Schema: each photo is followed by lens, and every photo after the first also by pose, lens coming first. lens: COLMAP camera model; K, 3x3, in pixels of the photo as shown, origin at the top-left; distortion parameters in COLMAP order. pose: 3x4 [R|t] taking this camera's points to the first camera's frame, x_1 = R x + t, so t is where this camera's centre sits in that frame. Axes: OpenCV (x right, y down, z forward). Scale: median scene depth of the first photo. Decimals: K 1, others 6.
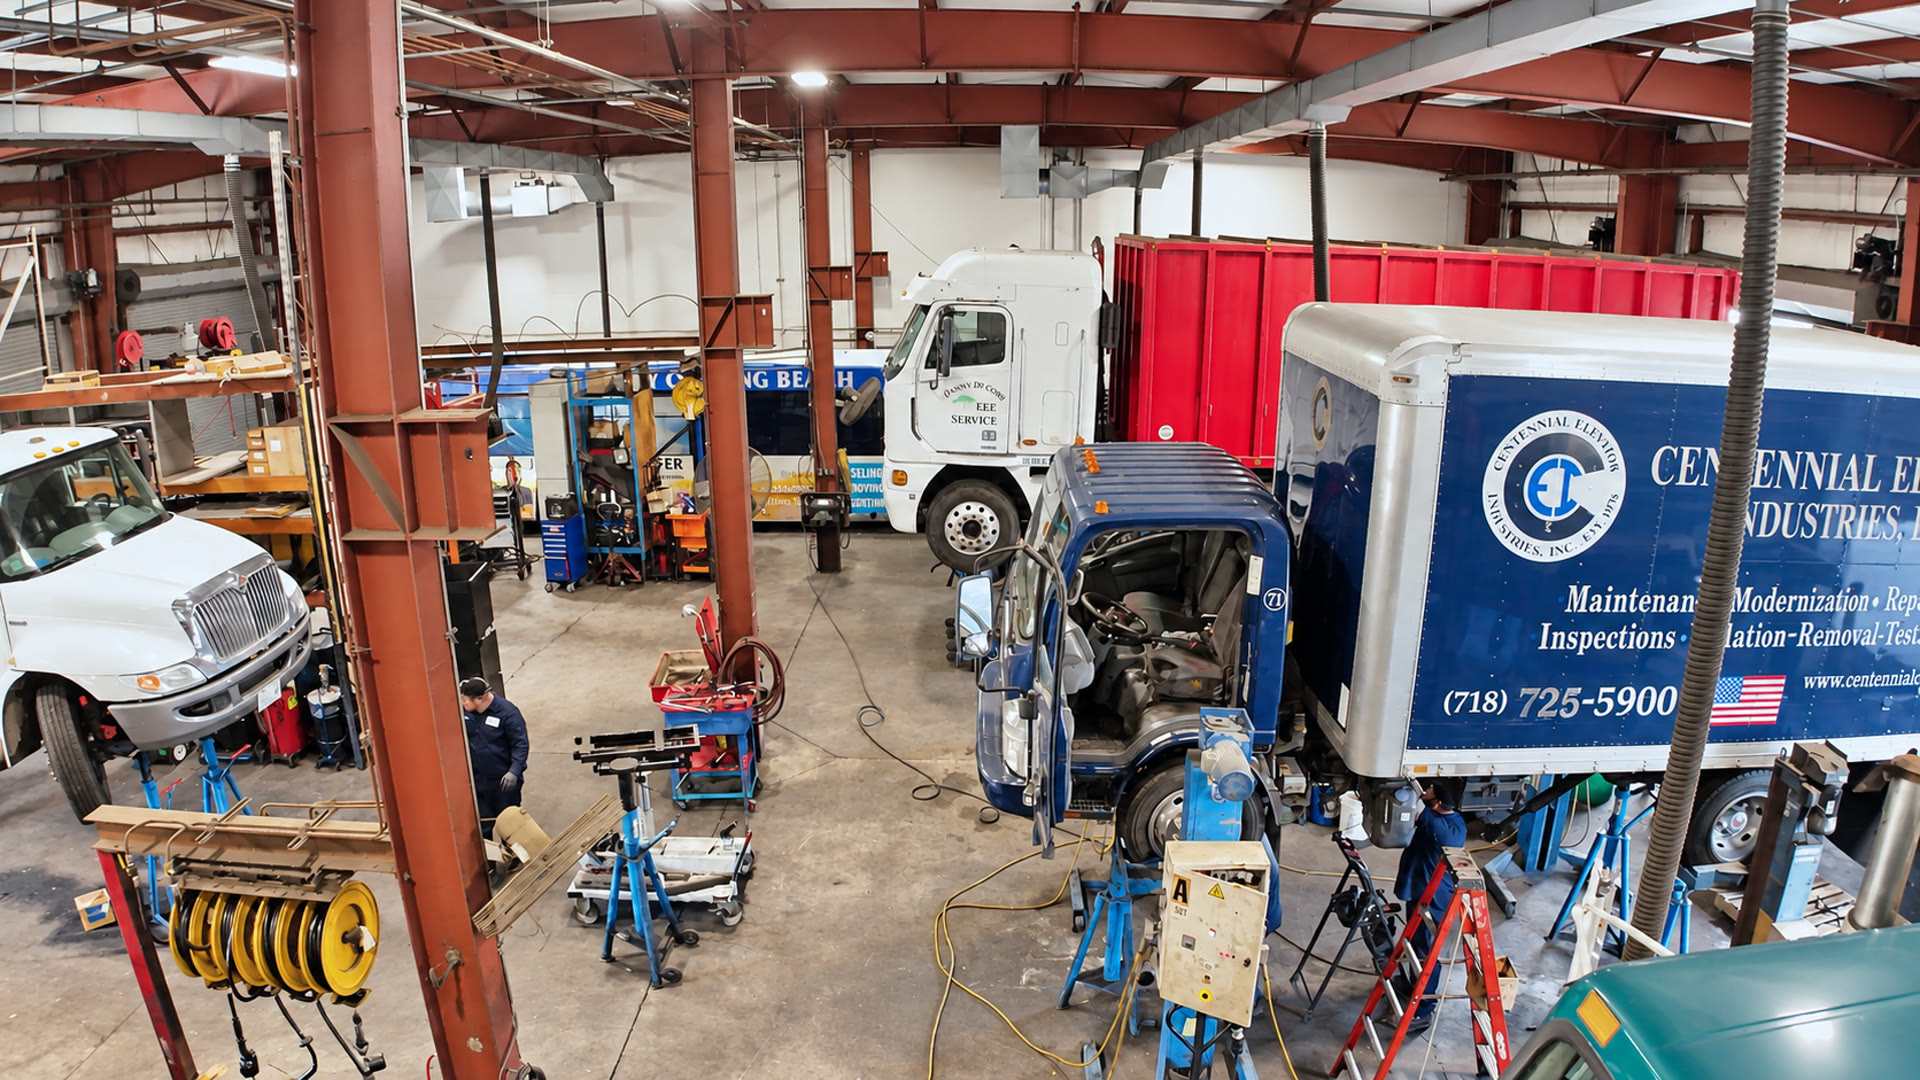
lens RADIAL K [[1191.2, 0, 960.0], [0, 1191.2, 540.0], [0, 0, 1]] dist [-0.185141, 0.019121]
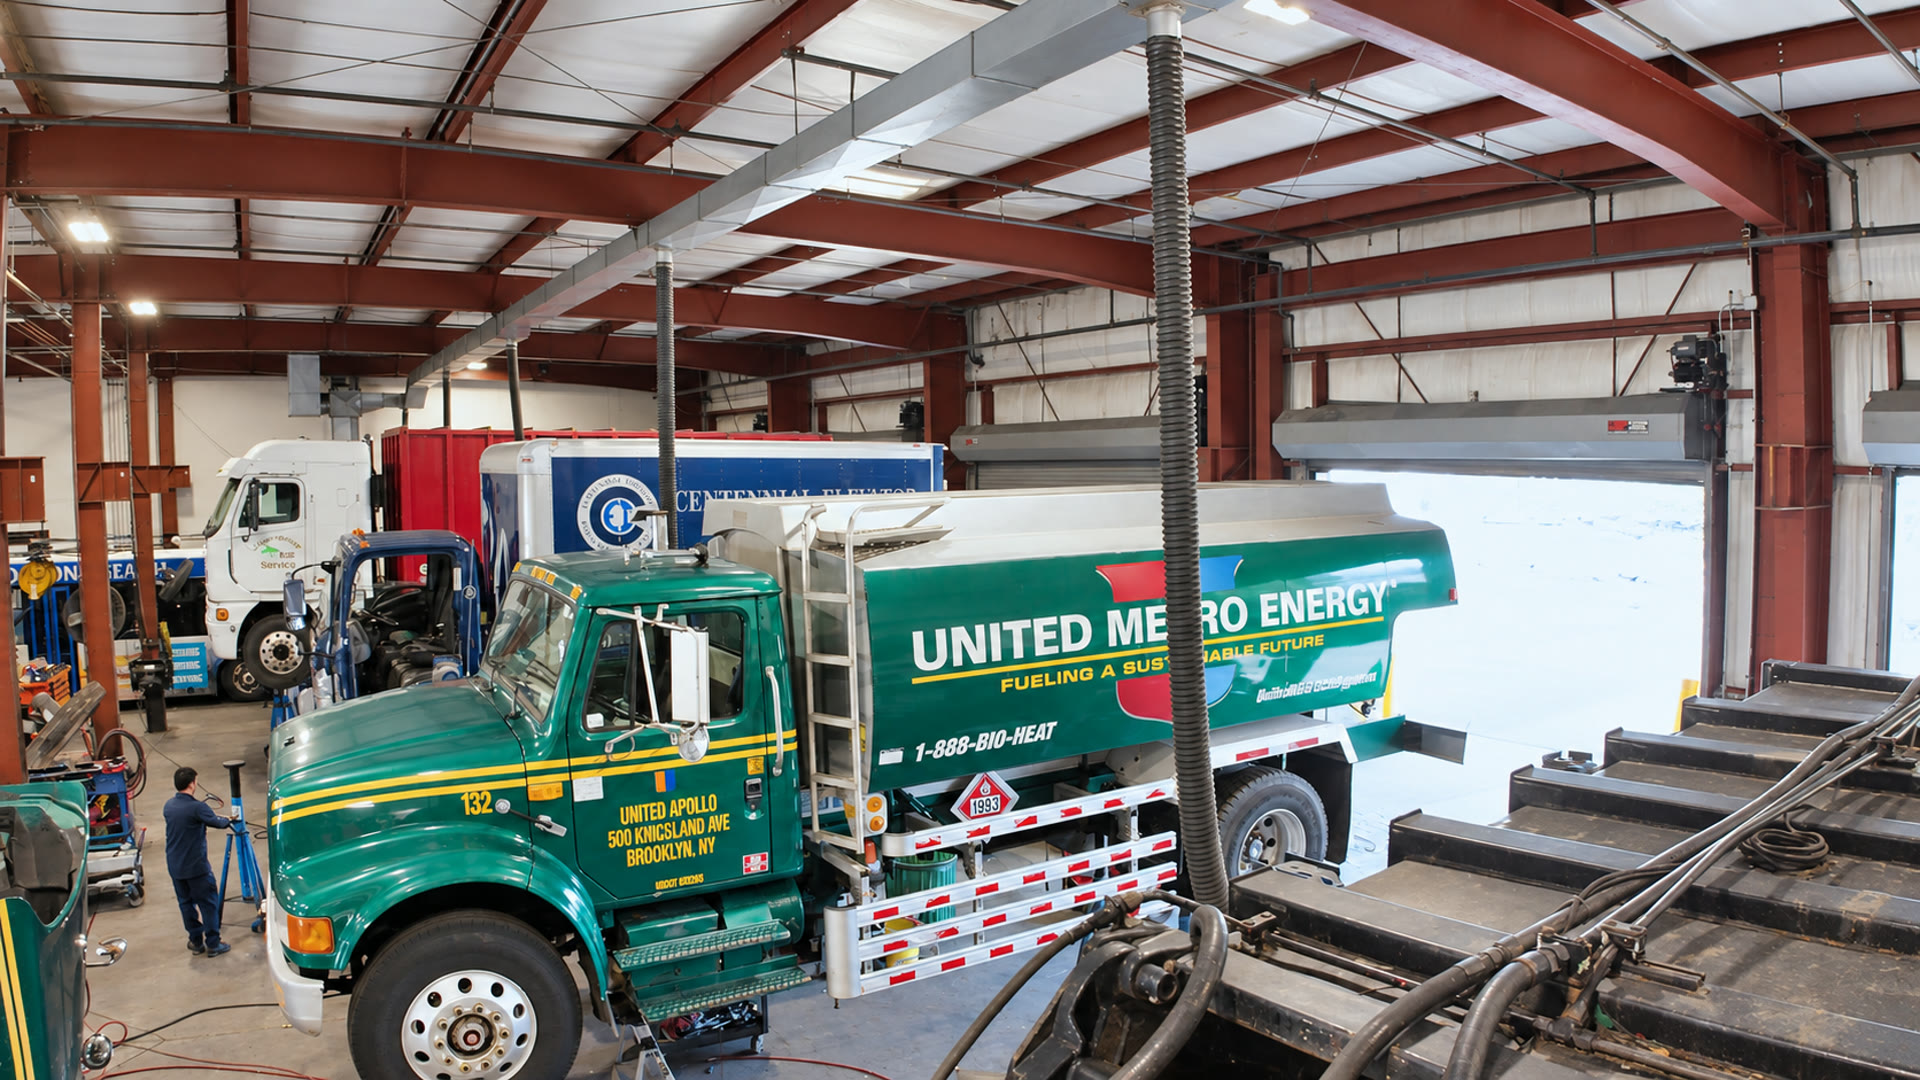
lens RADIAL K [[1191.2, 0, 960.0], [0, 1191.2, 540.0], [0, 0, 1]] dist [-0.185141, 0.019121]
pose [[0.834532, -0.035023, 0.549845, -0.033247], [0.147513, 0.975746, -0.161738, 0.180485], [-0.530845, 0.216085, 0.819458, -0.409250]]
